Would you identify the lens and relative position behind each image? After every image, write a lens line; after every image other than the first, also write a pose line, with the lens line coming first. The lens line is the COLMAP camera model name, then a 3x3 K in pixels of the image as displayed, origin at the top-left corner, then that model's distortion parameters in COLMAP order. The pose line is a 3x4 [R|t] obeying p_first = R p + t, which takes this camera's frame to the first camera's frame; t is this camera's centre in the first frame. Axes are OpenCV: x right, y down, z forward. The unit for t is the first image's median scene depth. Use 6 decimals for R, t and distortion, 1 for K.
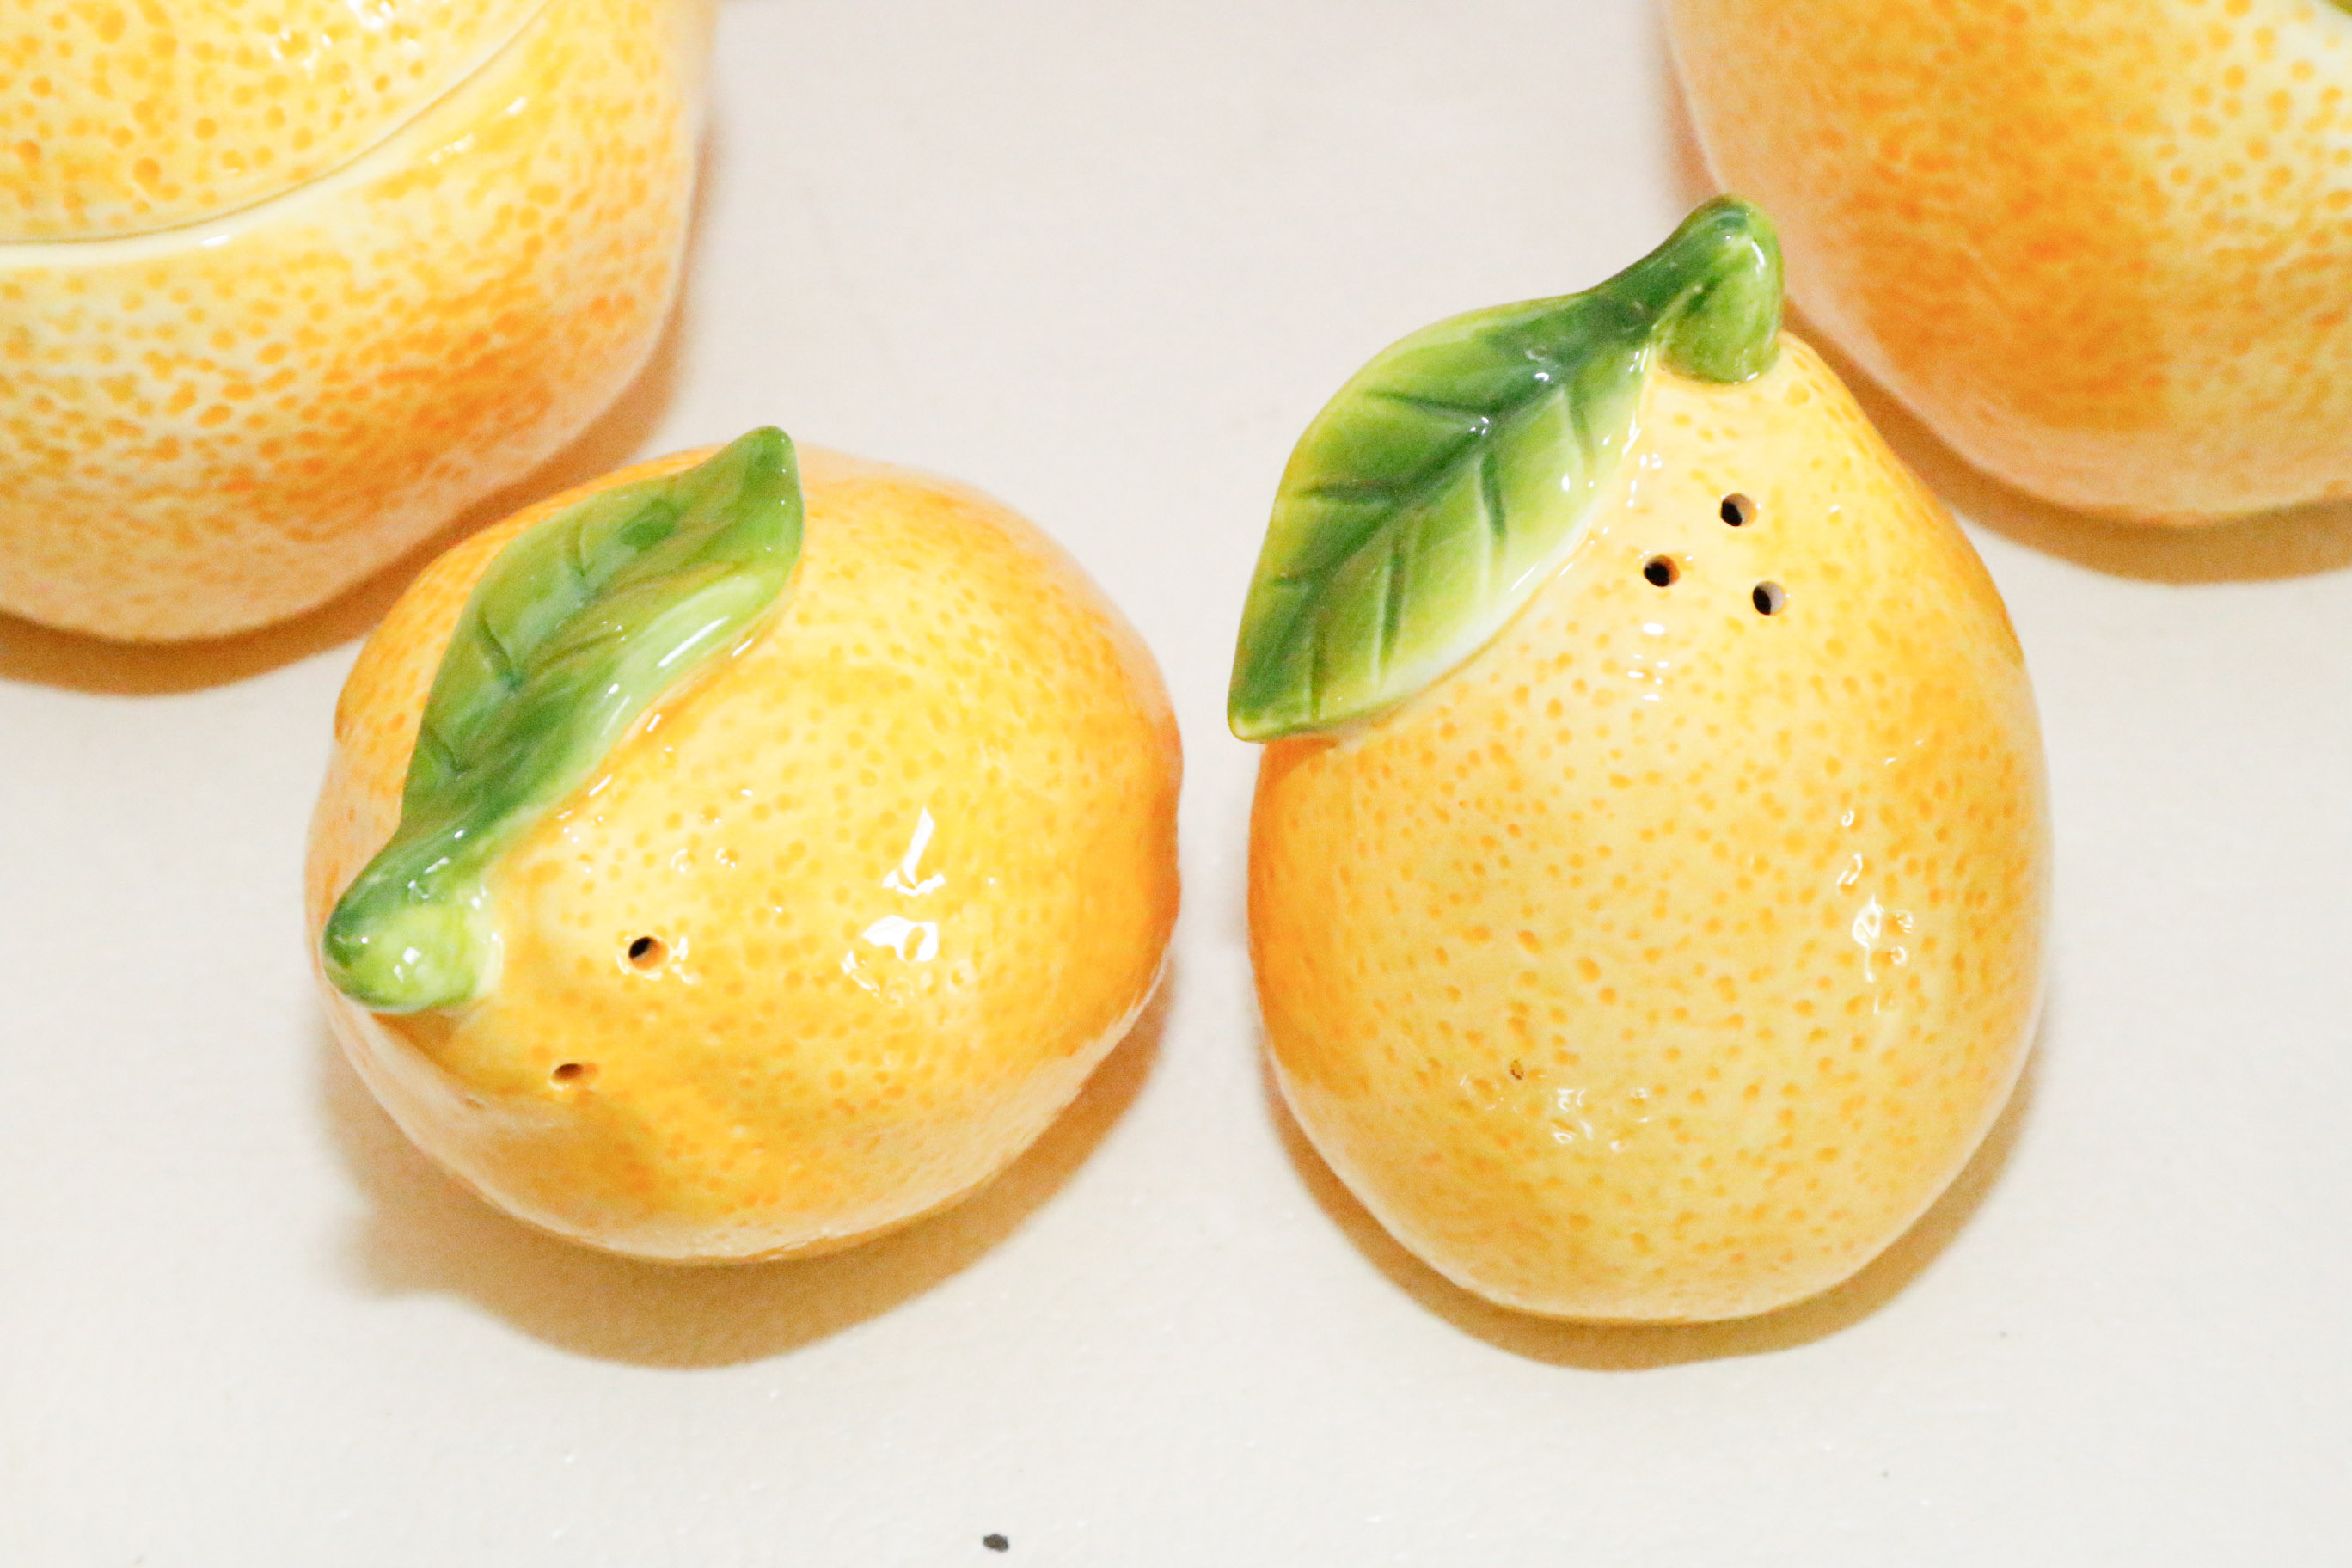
lens RADIAL K [[8370.3, 0, 1196.8], [0, 8370.3, 890.0], [0, 0, 1]] dist [0.285146, 0.000000]
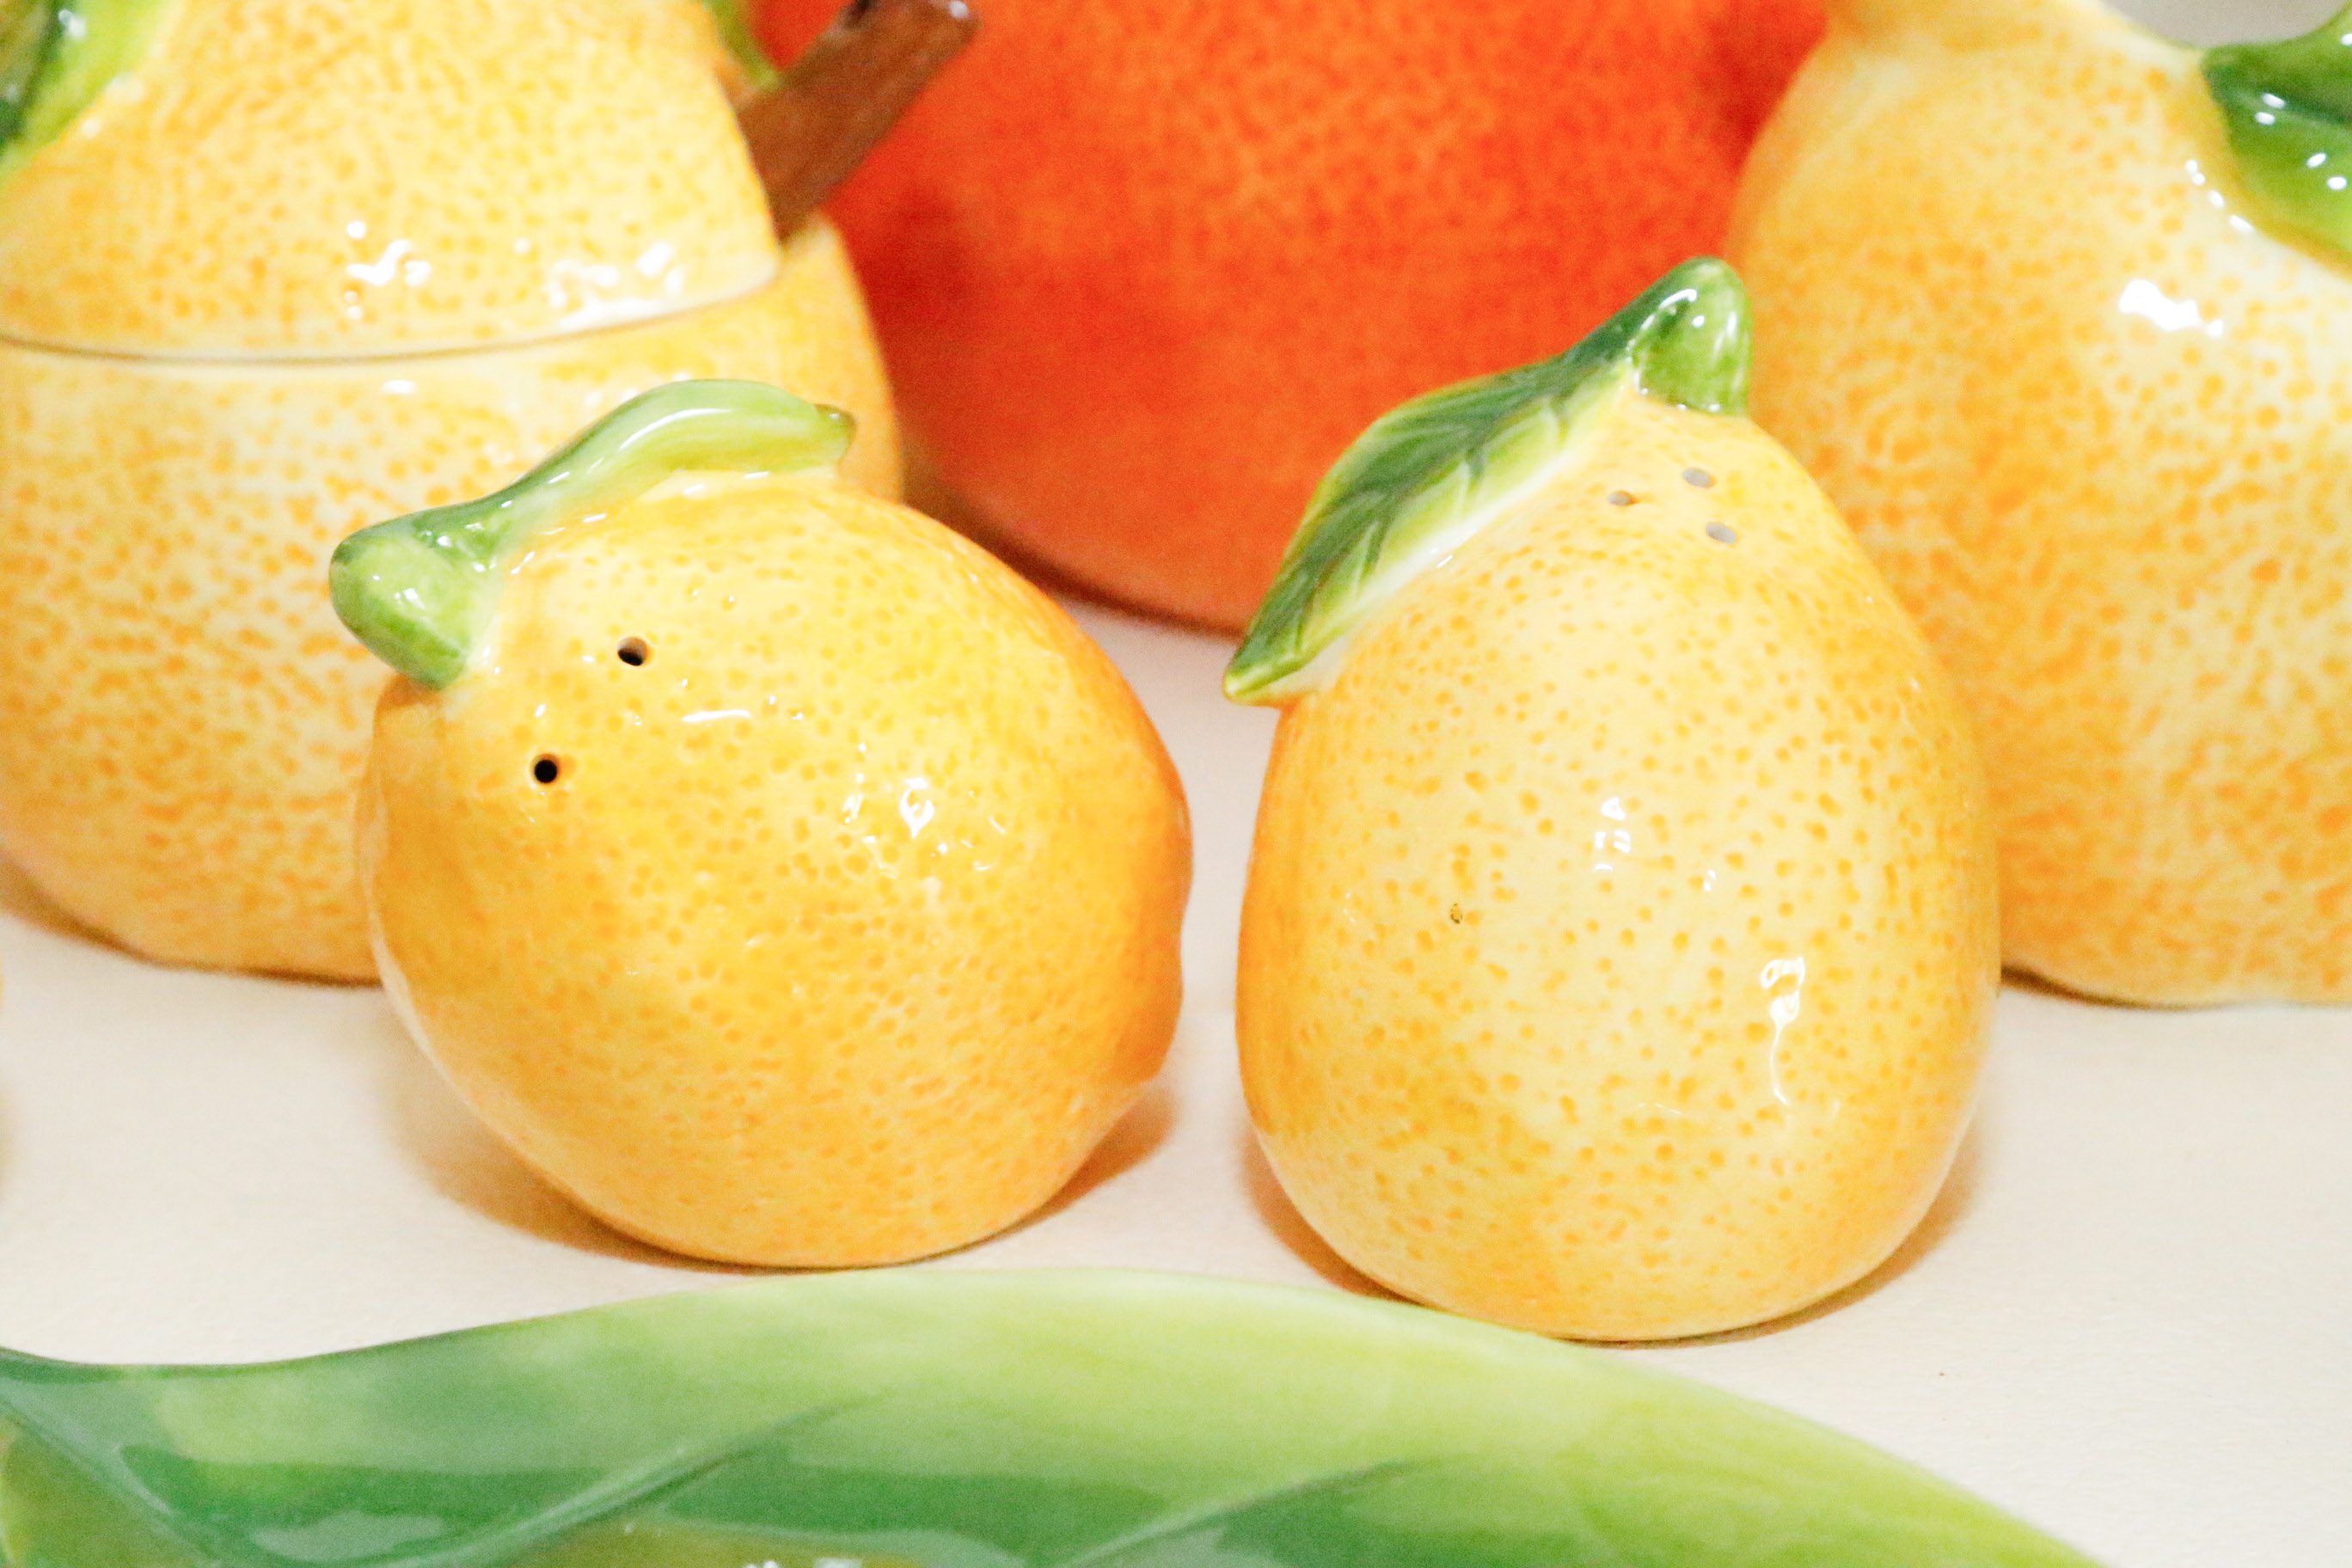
lens RADIAL K [[5829.7, 0, 1190.1], [0, 5829.7, 791.6], [0, 0, 1]] dist [0.003292, 0.000000]
pose [[0.991396, 0.048500, -0.121583, 0.092048], [-0.111428, 0.800095, -0.589434, 0.435612], [0.068690, 0.597910, 0.798615, 0.411065]]
